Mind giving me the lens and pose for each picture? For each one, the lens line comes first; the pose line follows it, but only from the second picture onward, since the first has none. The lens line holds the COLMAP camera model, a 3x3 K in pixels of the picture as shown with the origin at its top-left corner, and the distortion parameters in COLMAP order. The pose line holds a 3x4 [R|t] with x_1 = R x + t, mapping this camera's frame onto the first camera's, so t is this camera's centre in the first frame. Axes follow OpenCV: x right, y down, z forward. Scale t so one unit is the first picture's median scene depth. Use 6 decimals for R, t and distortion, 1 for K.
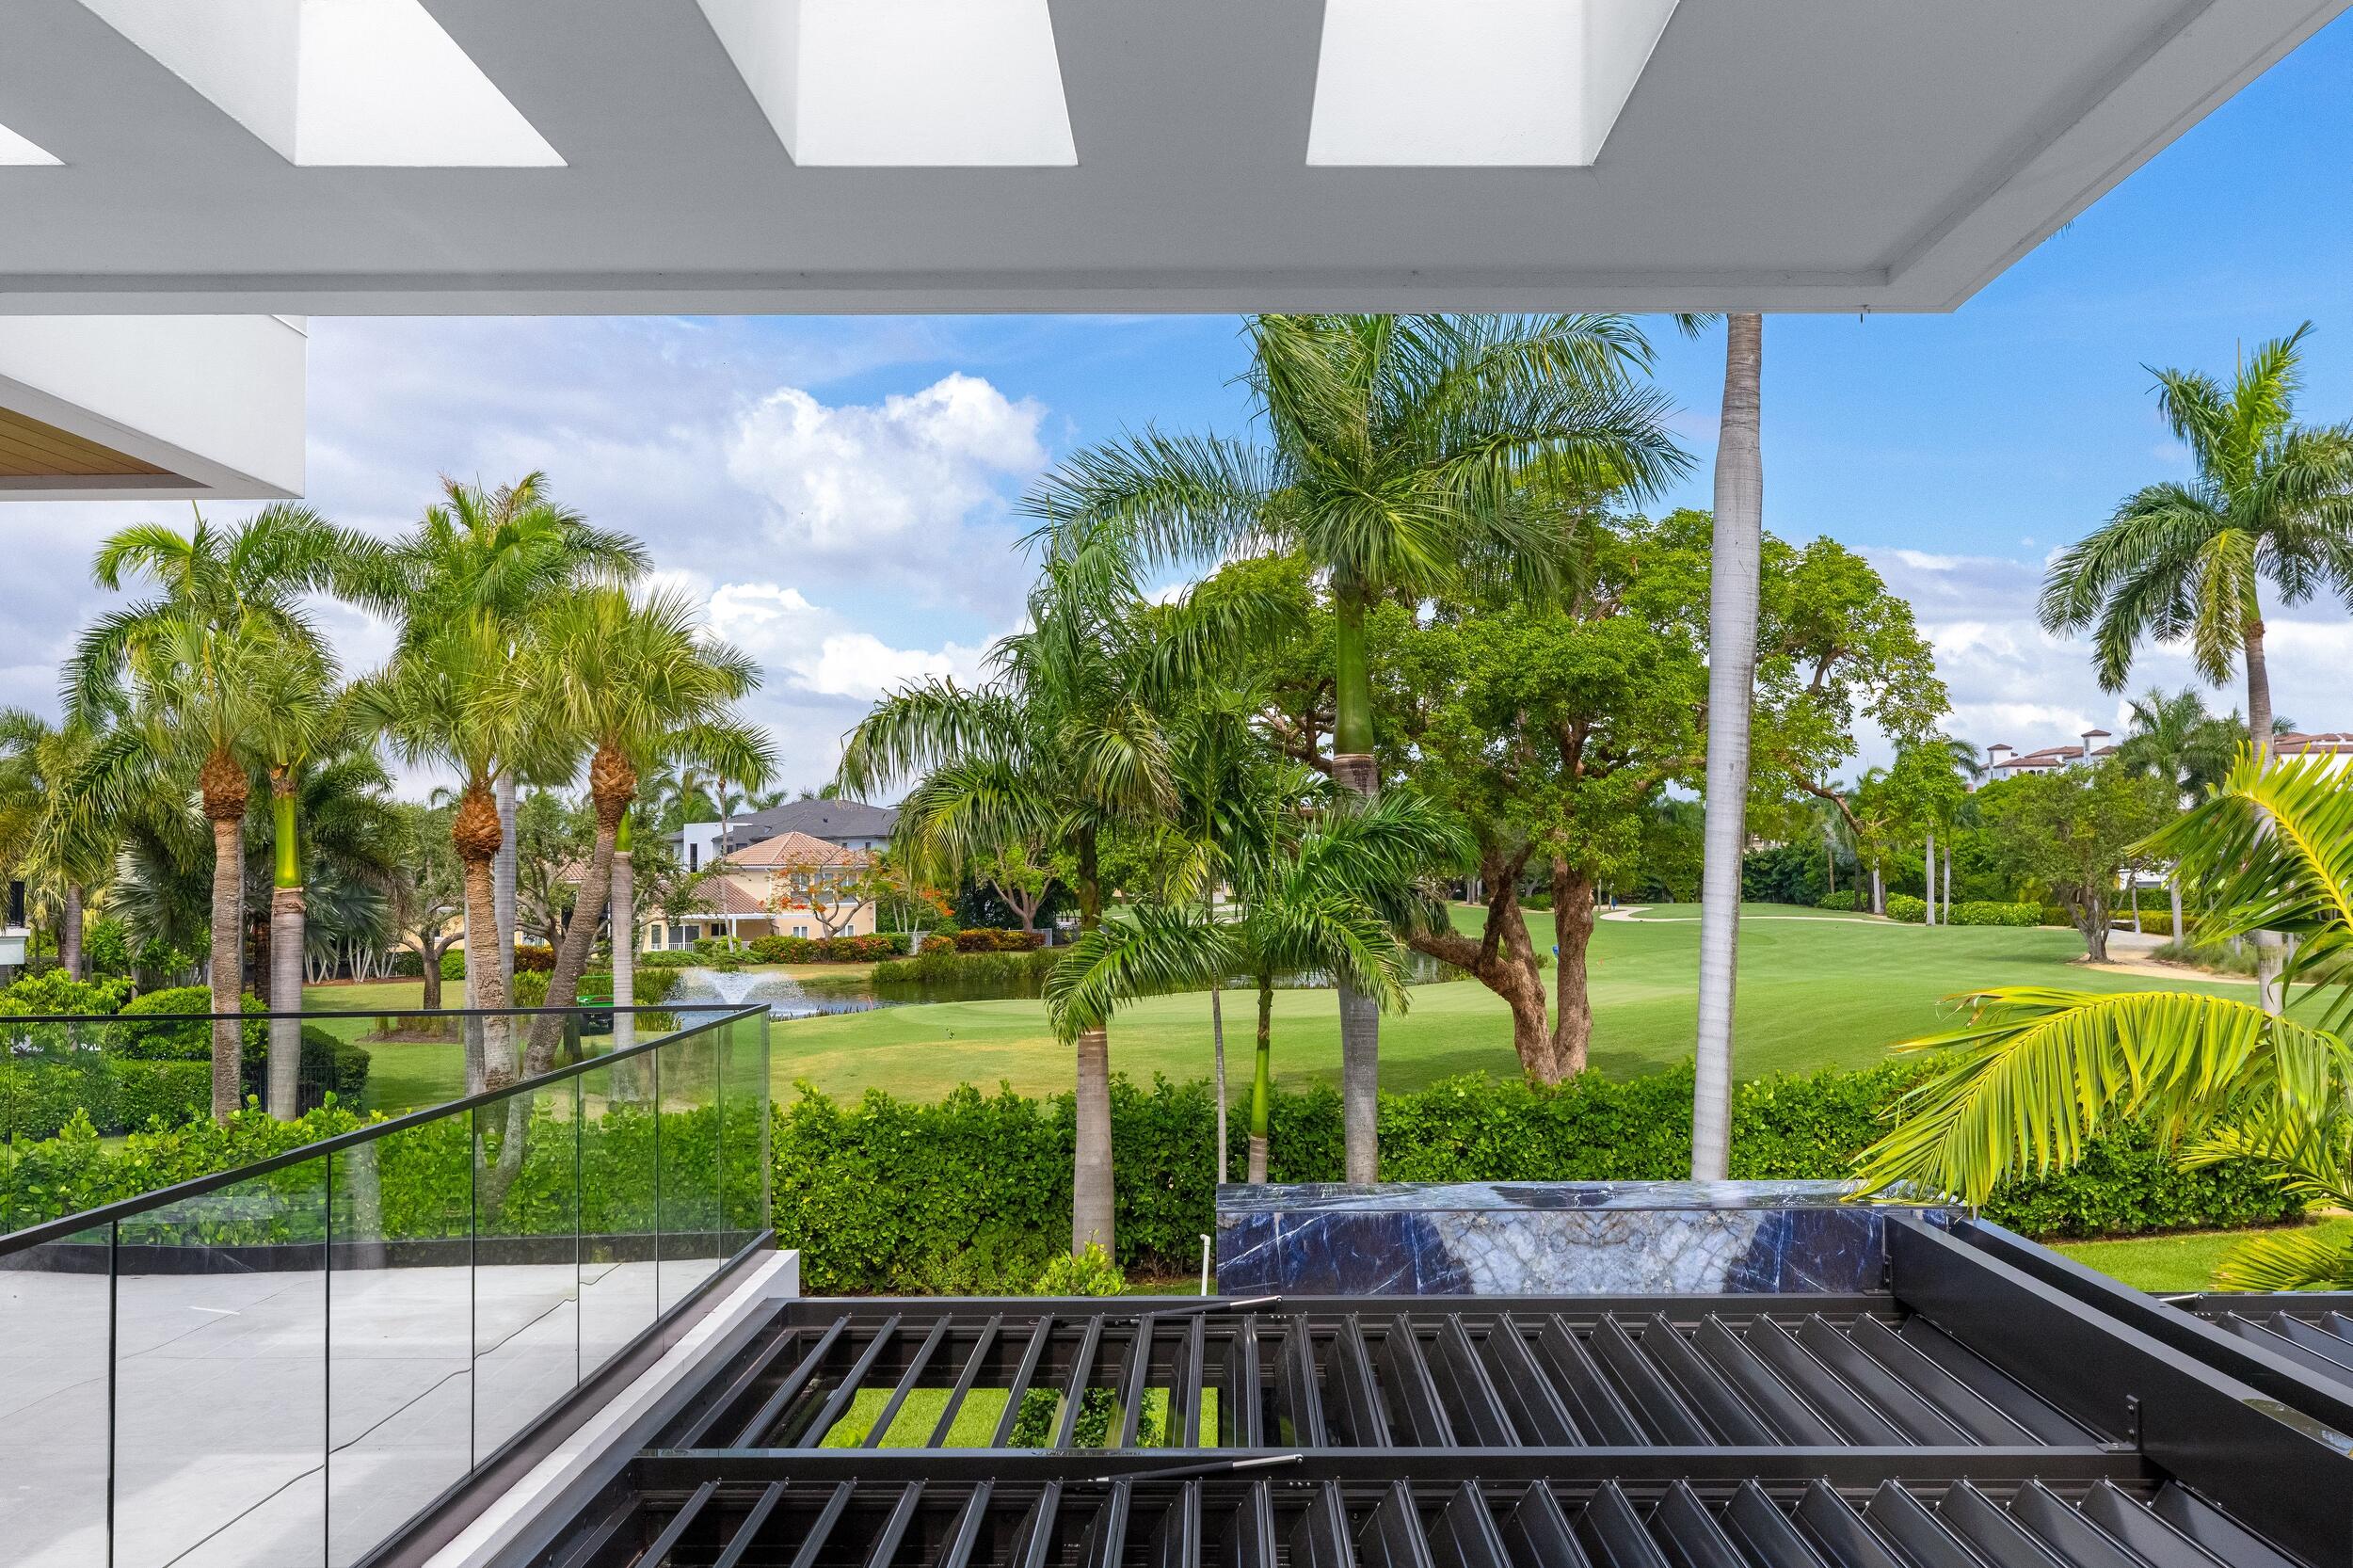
lens RADIAL K [[2325.9, 0, 1134.2], [0, 2325.9, 736.4], [0, 0, 1]] dist [-0.010546, 0.000000]
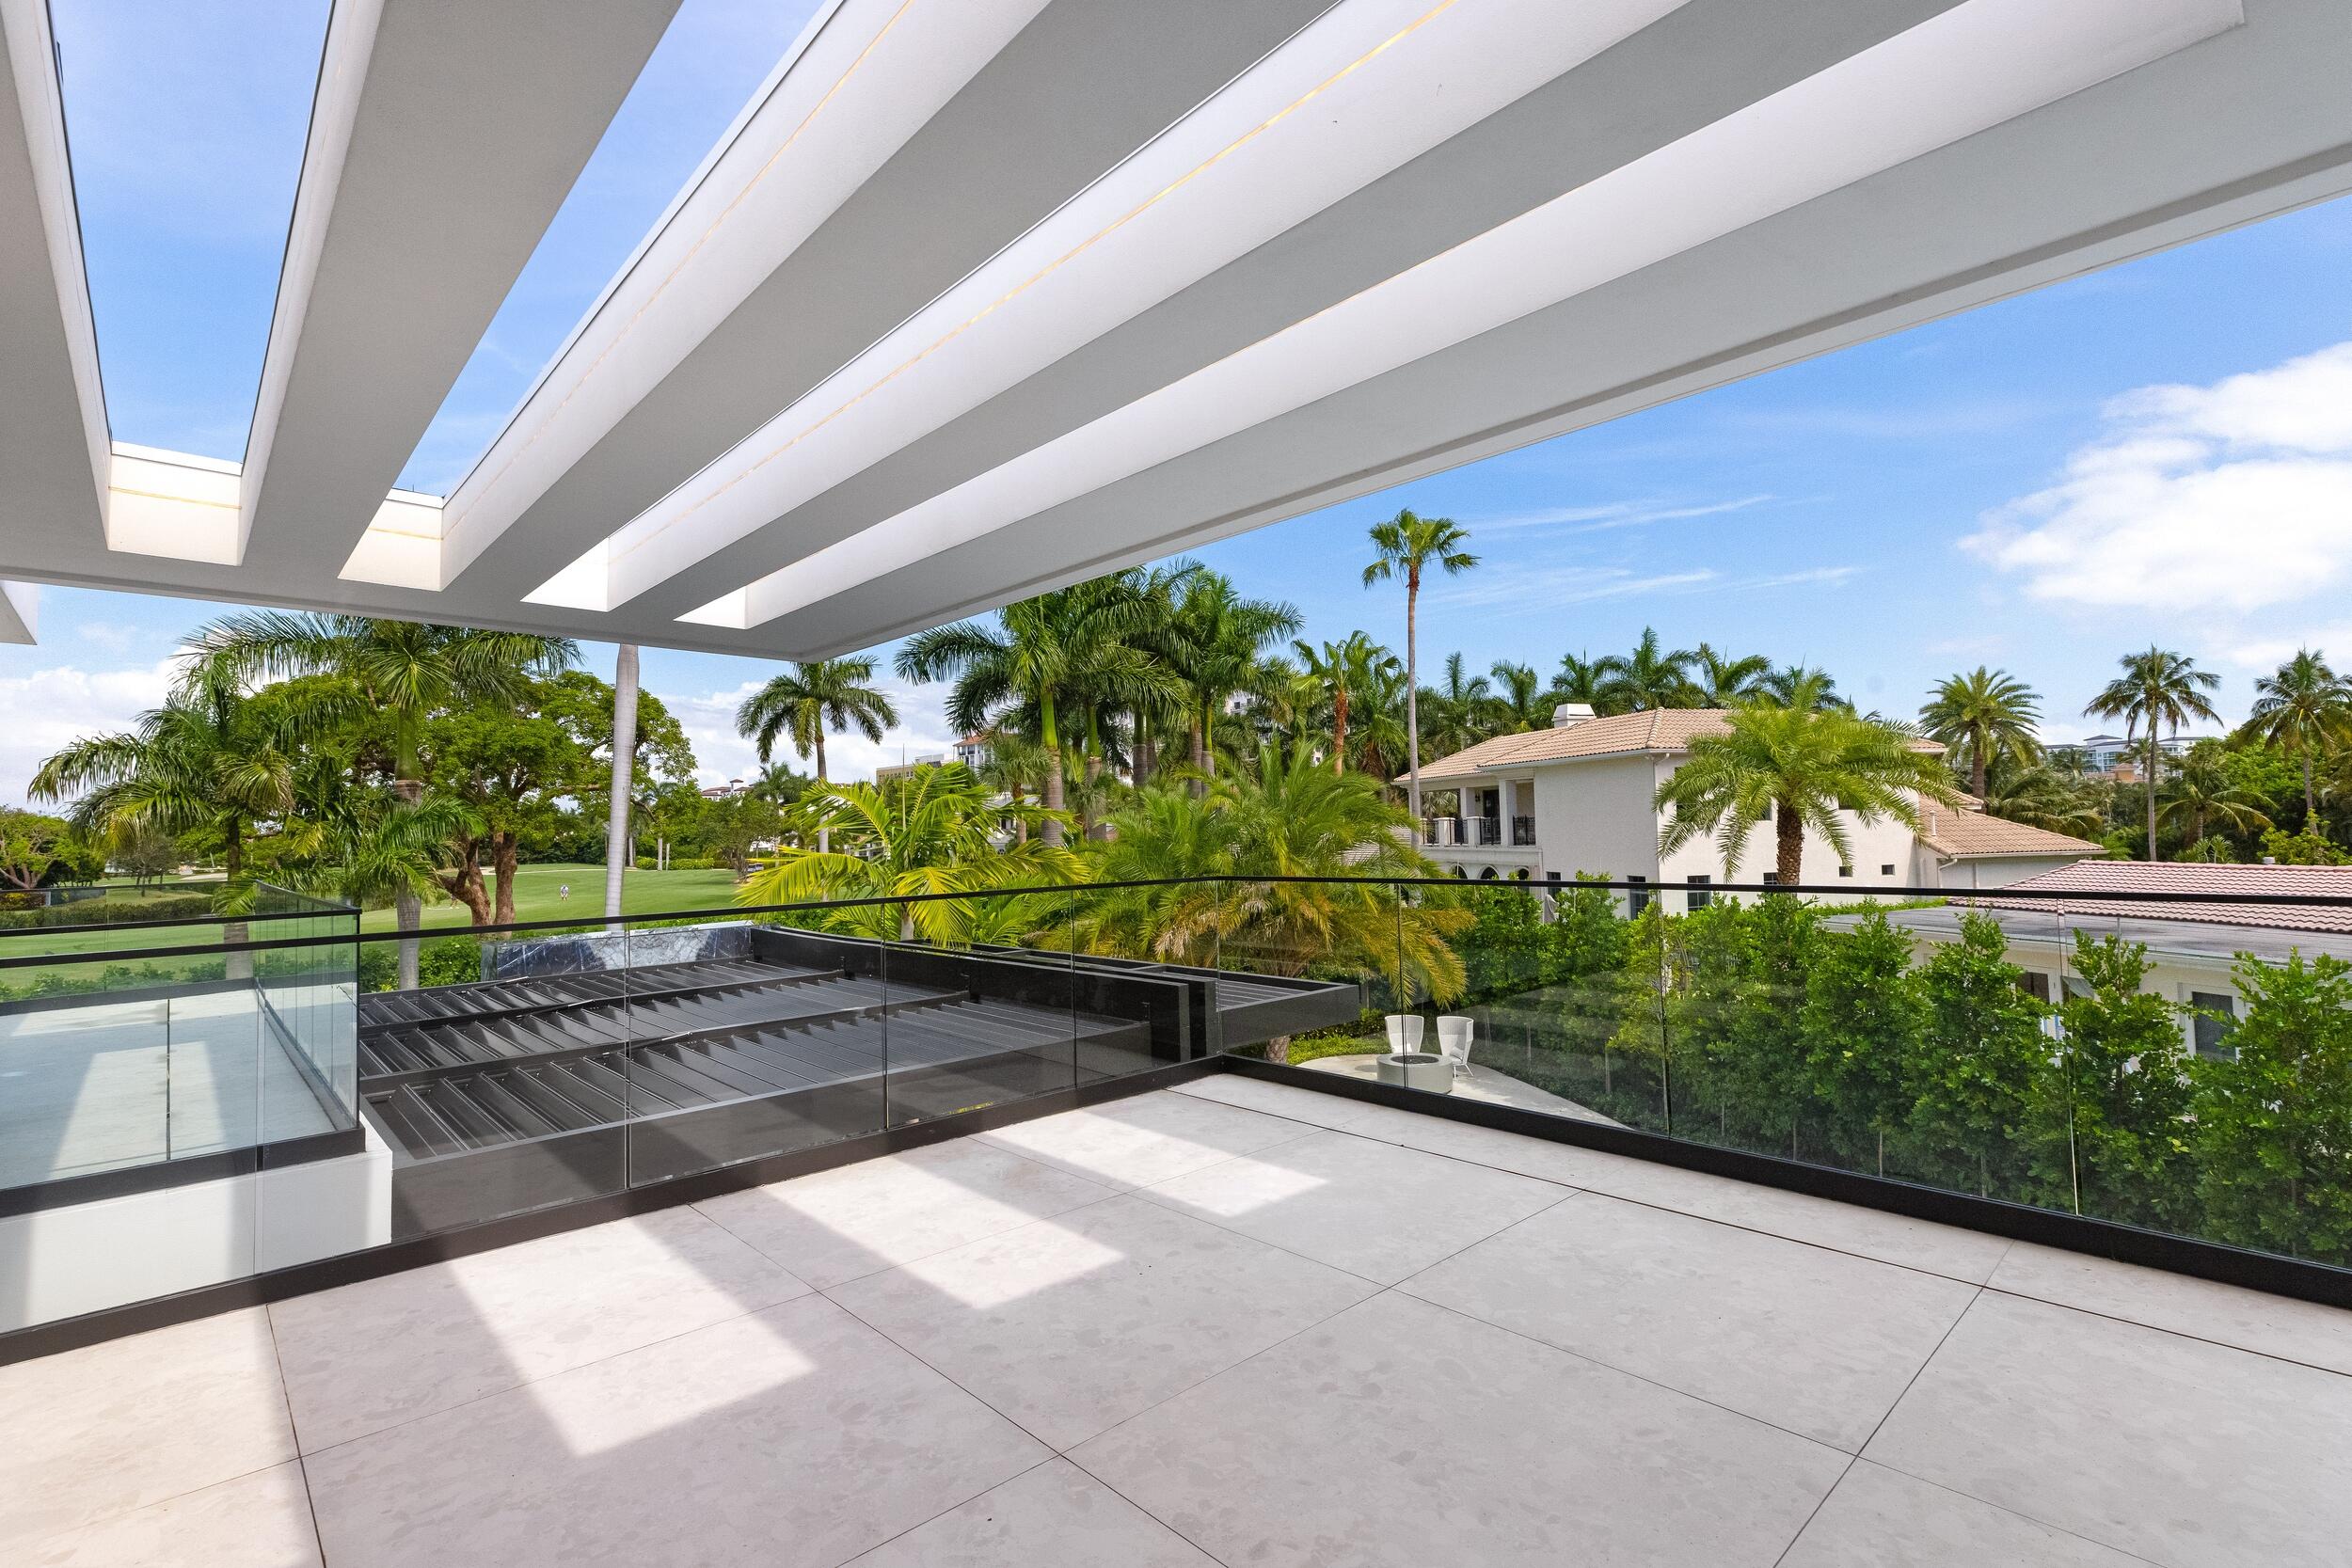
lens RADIAL K [[1077.7, 0, 1182.6], [0, 1077.7, 787.1], [0, 0, 1]] dist [0.004923, -0.000180]
pose [[0.706358, 0.017999, 0.707626, -0.063695], [-0.020808, 0.999773, -0.004659, 0.002522], [-0.707549, -0.011433, 0.706572, -0.091680]]
